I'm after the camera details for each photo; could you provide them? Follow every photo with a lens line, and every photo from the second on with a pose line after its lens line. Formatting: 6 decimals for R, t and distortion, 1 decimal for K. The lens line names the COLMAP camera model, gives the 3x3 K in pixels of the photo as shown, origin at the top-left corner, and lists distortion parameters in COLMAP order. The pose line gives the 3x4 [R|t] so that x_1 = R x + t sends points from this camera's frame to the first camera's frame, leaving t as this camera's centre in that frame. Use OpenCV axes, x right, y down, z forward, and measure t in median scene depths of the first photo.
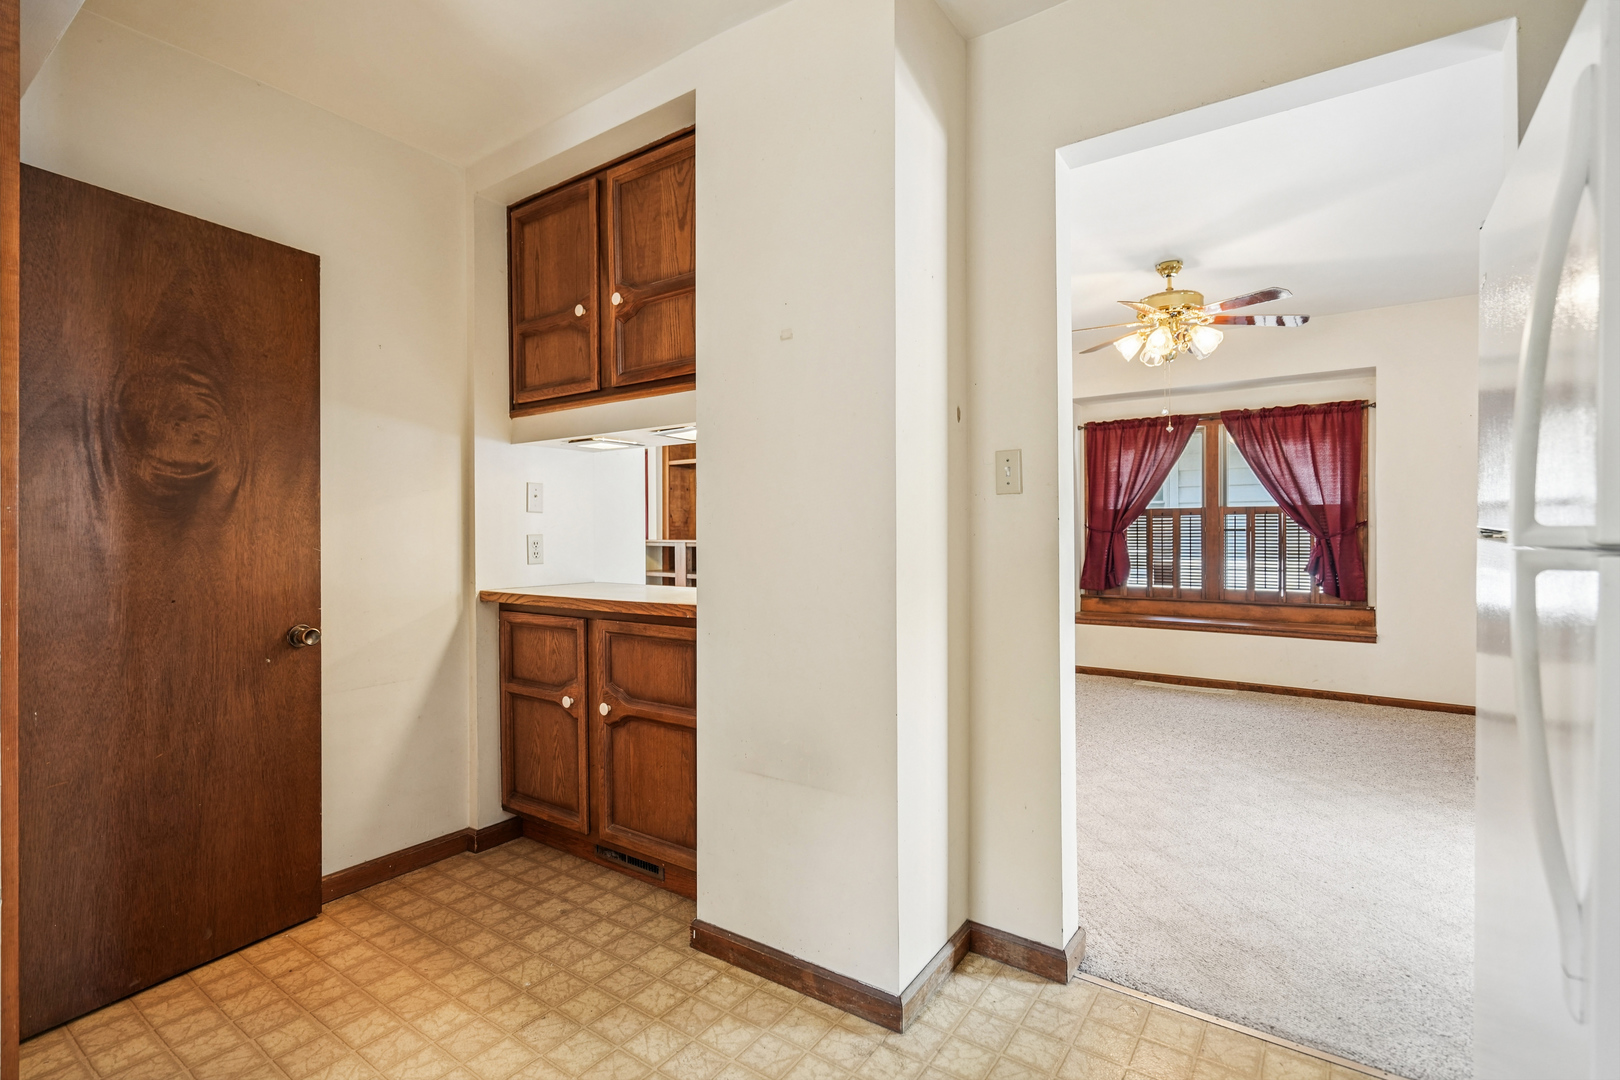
lens RADIAL K [[749.1, 0, 806.4], [0, 749.1, 519.2], [0, 0, 1]] dist [-0.005095, -0.000176]
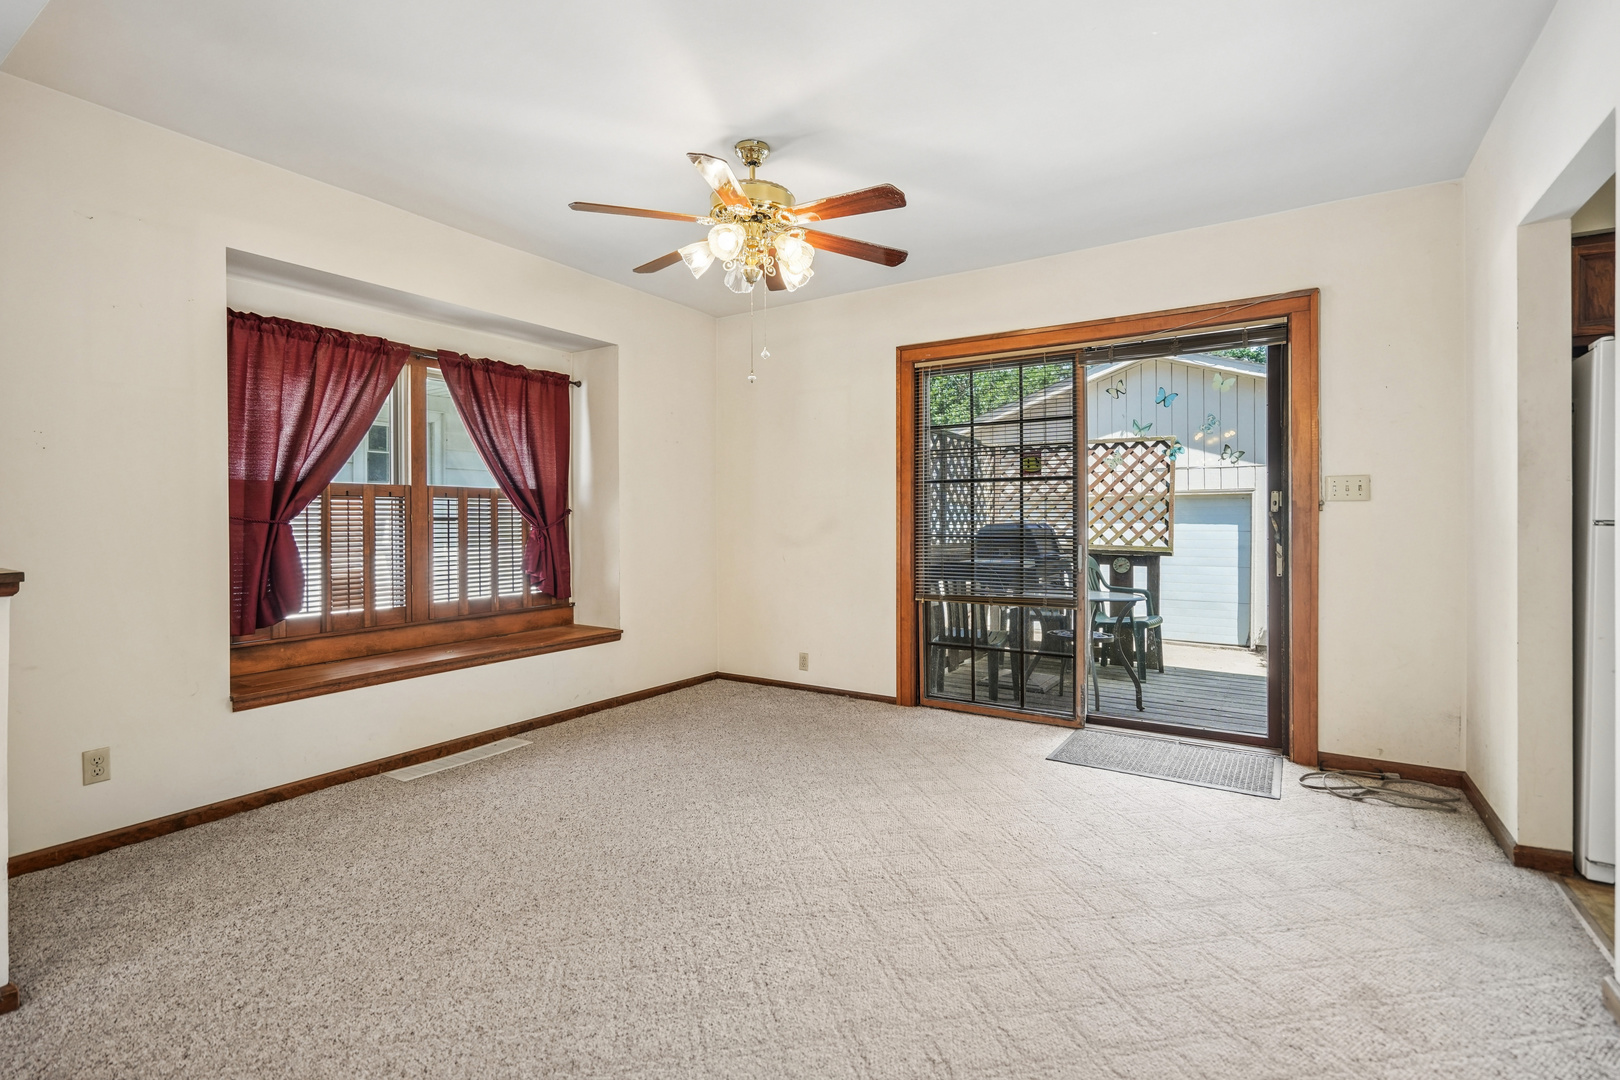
lens RADIAL K [[749.1, 0, 806.4], [0, 749.1, 519.2], [0, 0, 1]] dist [-0.005095, -0.000176]
pose [[-0.046314, -0.002732, 0.998923, -0.162489], [-0.016974, 0.999854, 0.001948, 0.007342], [-0.998783, -0.016865, -0.046354, 0.693513]]
